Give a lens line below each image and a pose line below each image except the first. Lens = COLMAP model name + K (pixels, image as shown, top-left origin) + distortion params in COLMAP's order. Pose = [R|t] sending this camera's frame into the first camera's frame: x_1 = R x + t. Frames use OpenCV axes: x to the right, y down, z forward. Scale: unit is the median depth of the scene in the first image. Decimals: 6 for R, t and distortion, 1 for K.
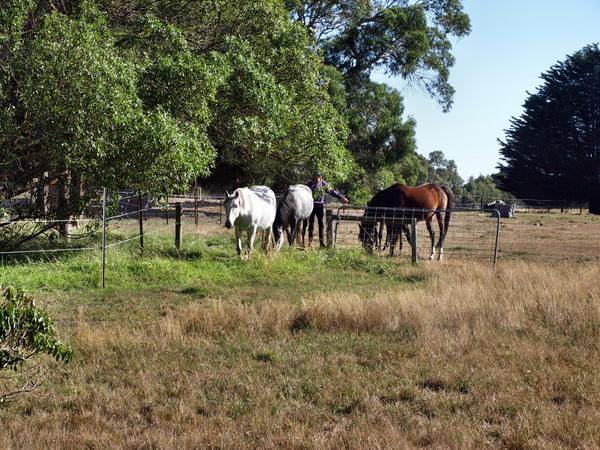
lens RADIAL K [[1422.8, 0, 300.0], [0, 1422.8, 224.6], [0, 0, 1]] dist [-0.067673, 0.000000]
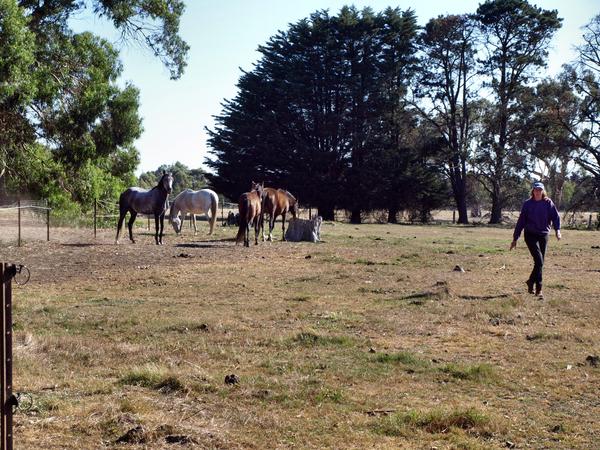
lens RADIAL K [[1422.8, 0, 299.5], [0, 1422.8, 225.9], [0, 0, 1]] dist [-0.067673, 0.000000]
pose [[0.970302, -0.010658, 0.241663, -0.004566], [0.010124, 0.999943, 0.003449, -0.010820], [-0.241685, -0.000900, 0.970354, 0.324597]]
